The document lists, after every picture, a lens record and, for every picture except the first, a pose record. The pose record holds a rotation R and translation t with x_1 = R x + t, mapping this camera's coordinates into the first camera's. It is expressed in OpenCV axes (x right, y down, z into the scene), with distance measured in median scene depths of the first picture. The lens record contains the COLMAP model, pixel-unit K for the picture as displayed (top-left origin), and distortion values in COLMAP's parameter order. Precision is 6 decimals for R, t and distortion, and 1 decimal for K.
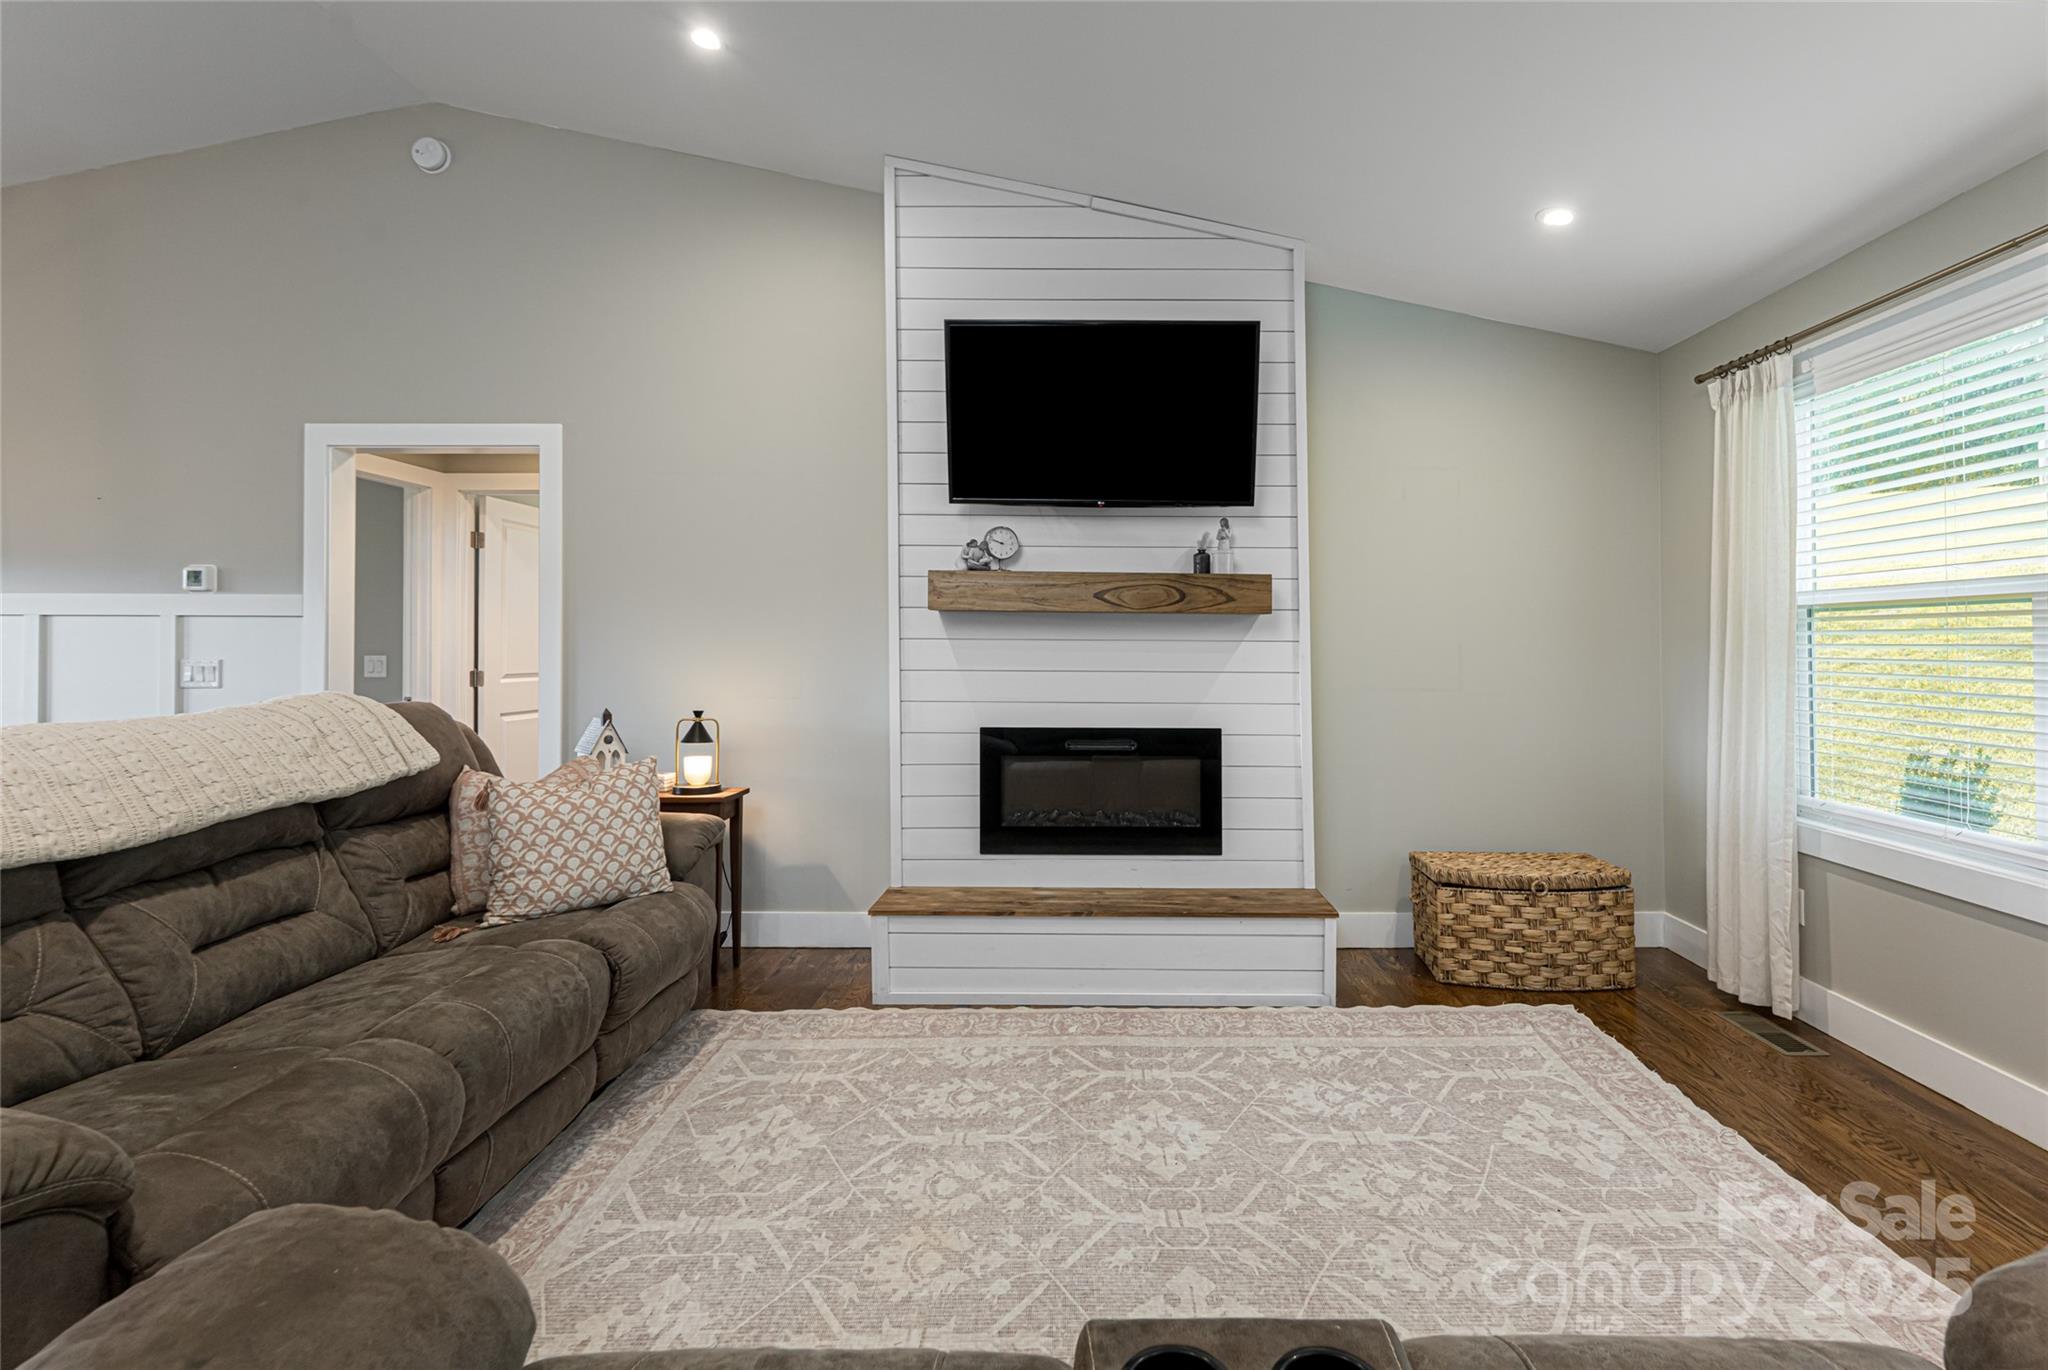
lens RADIAL K [[947.1, 0, 1107.5], [0, 947.1, 633.6], [0, 0, 1]] dist [0.002328, 0.000057]
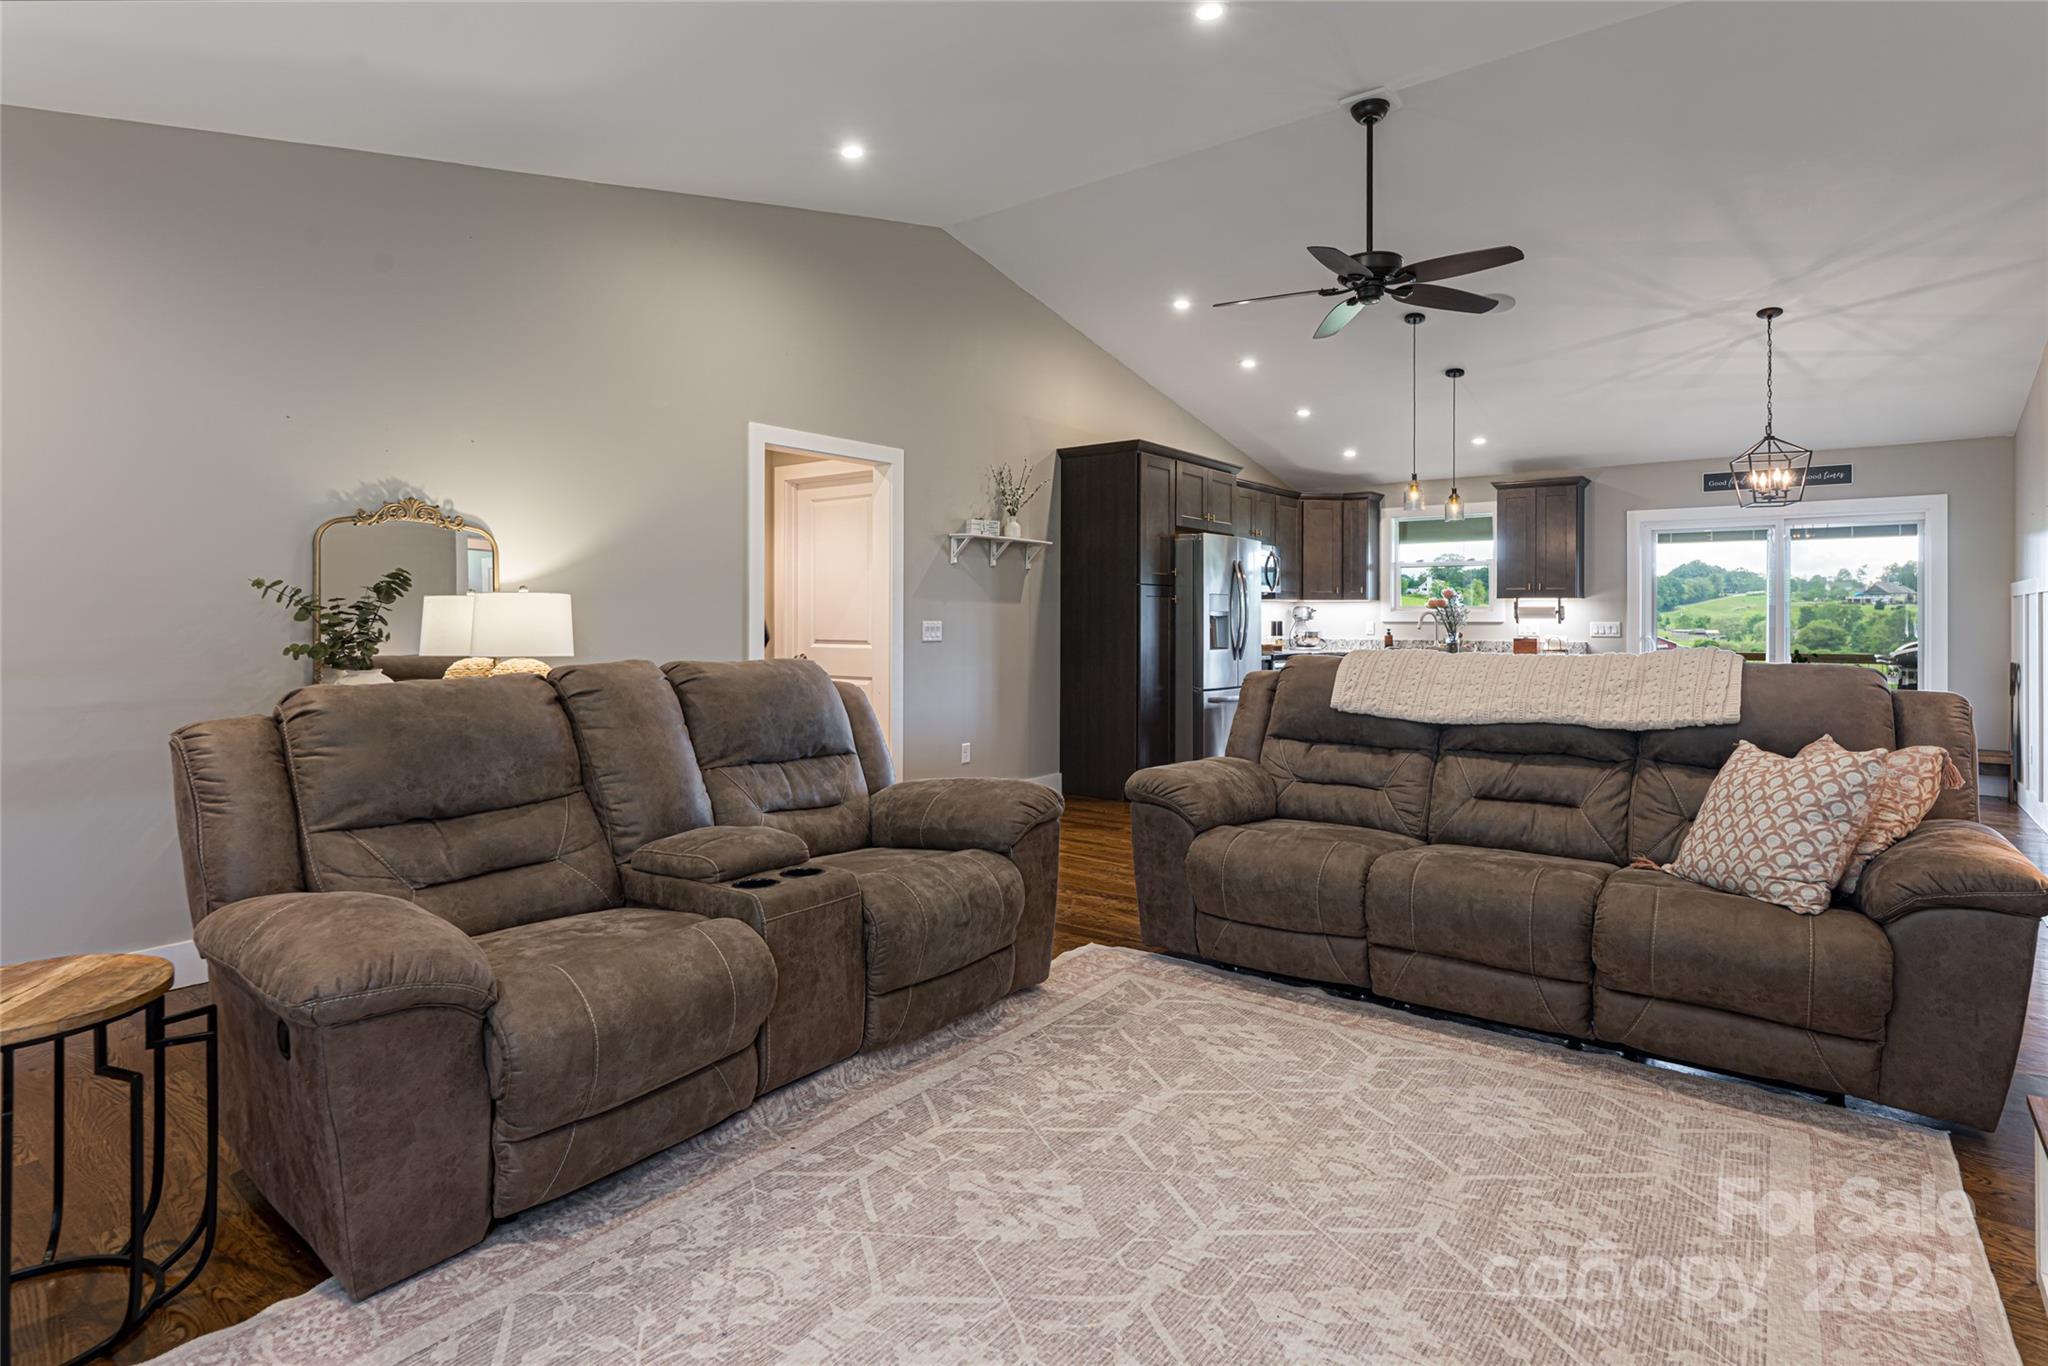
lens RADIAL K [[1052.5, 0, 1015.8], [0, 1052.5, 618.7], [0, 0, 1]] dist [-0.002120, -0.000361]
pose [[-0.630189, -0.004390, -0.776429, 0.534400], [0.006390, 0.999921, -0.010841, 0.027288], [0.776415, -0.011793, -0.630111, 0.887688]]
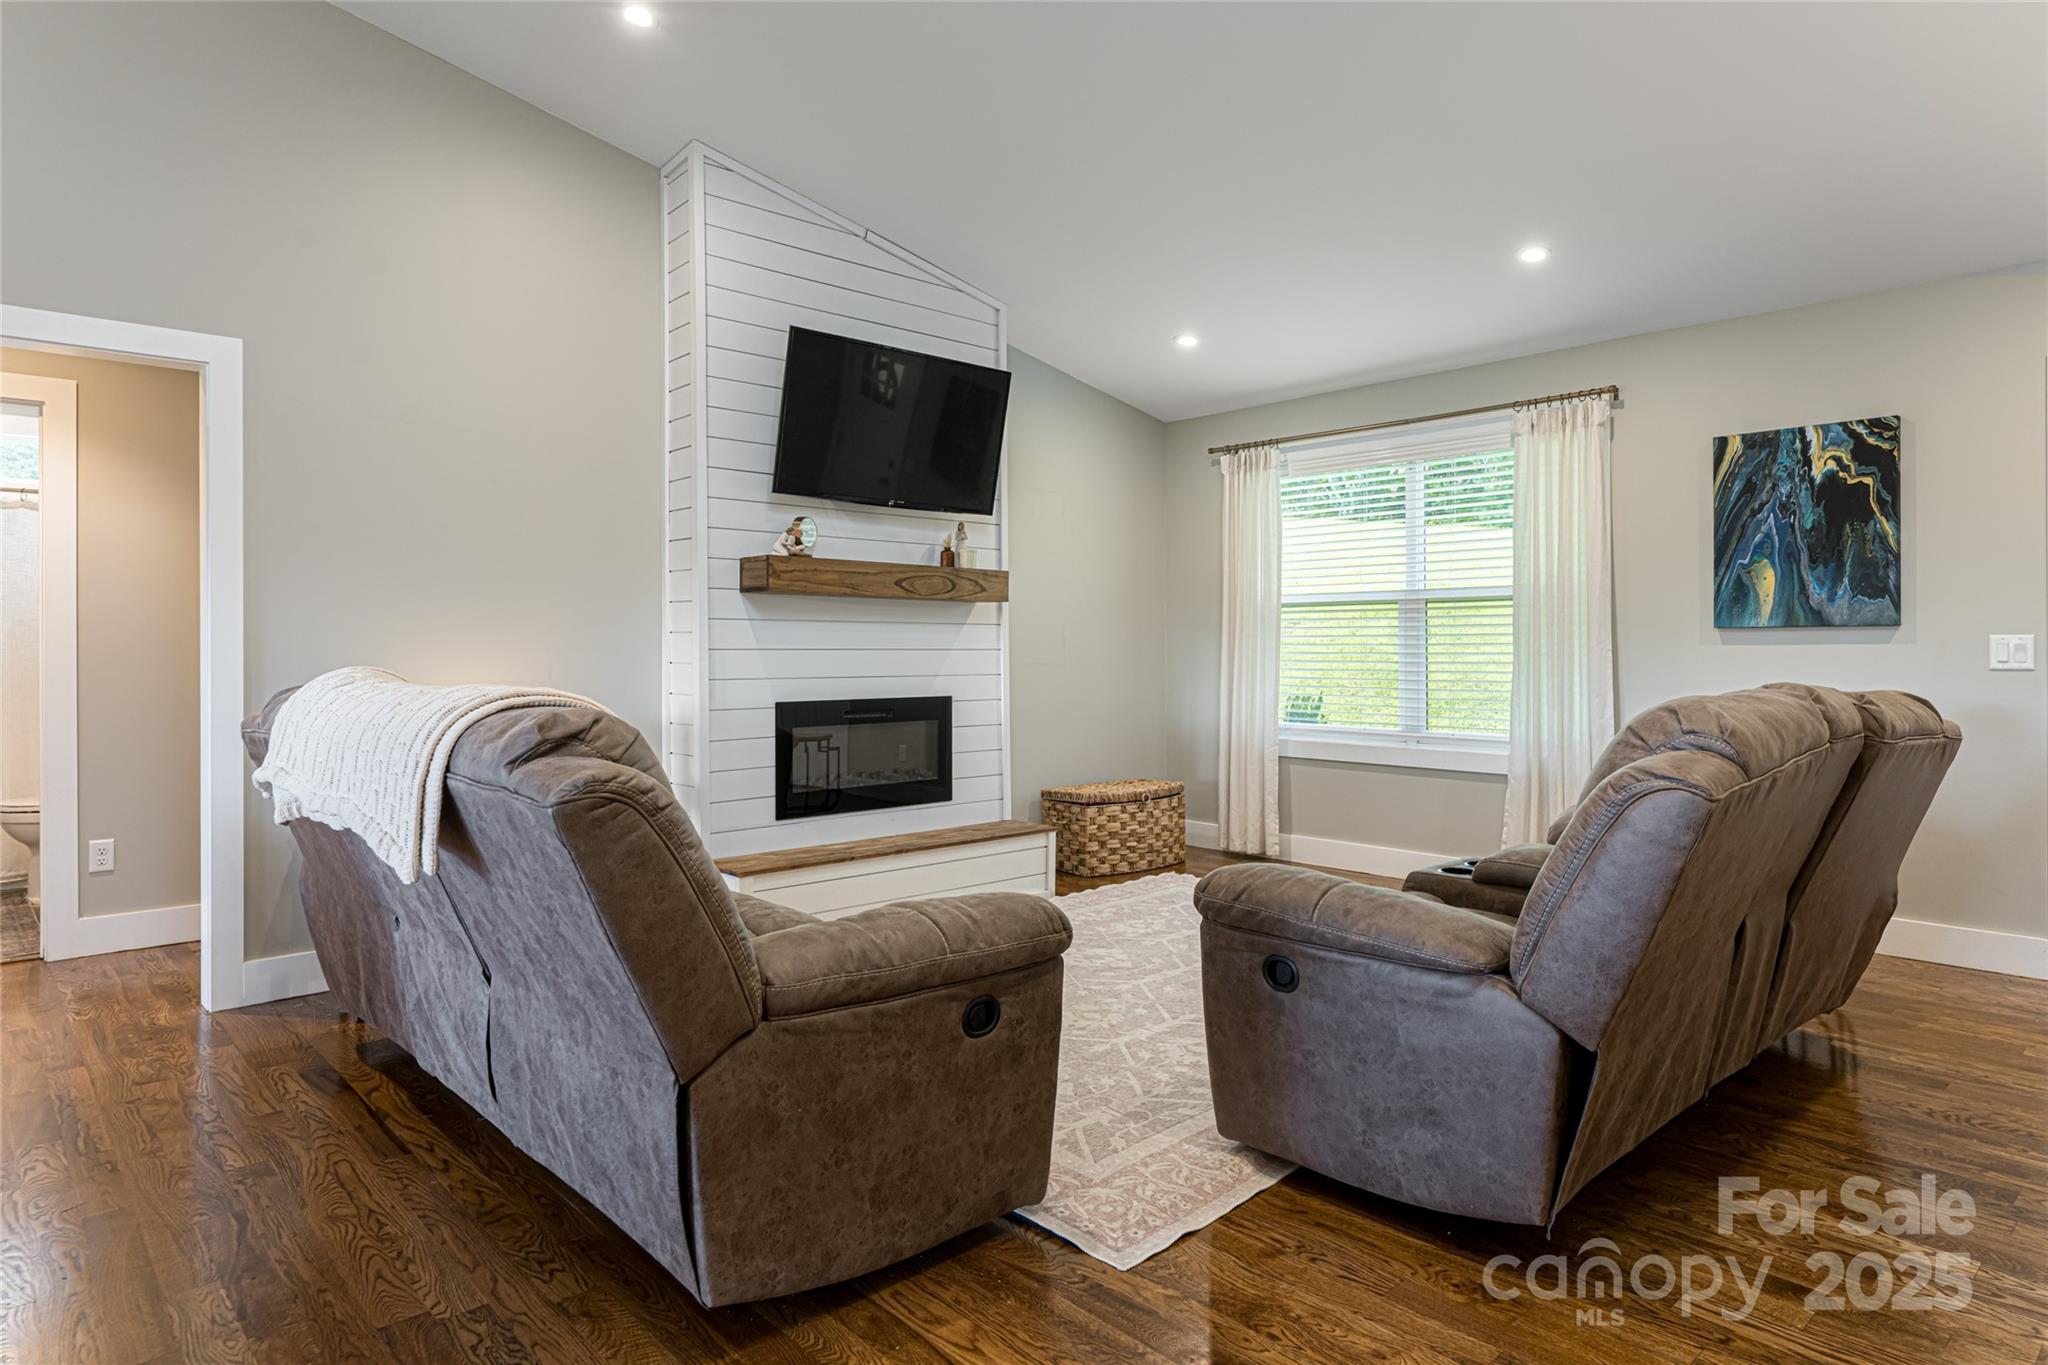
lens RADIAL K [[1180.2, 0, 1072.6], [0, 1180.2, 644.9], [0, 0, 1]] dist [0.004729, 0.000423]
pose [[0.721085, -0.004198, 0.692833, -0.854135], [-0.004633, 0.999930, 0.010881, 0.019004], [-0.692831, -0.011056, 0.721016, -0.202099]]
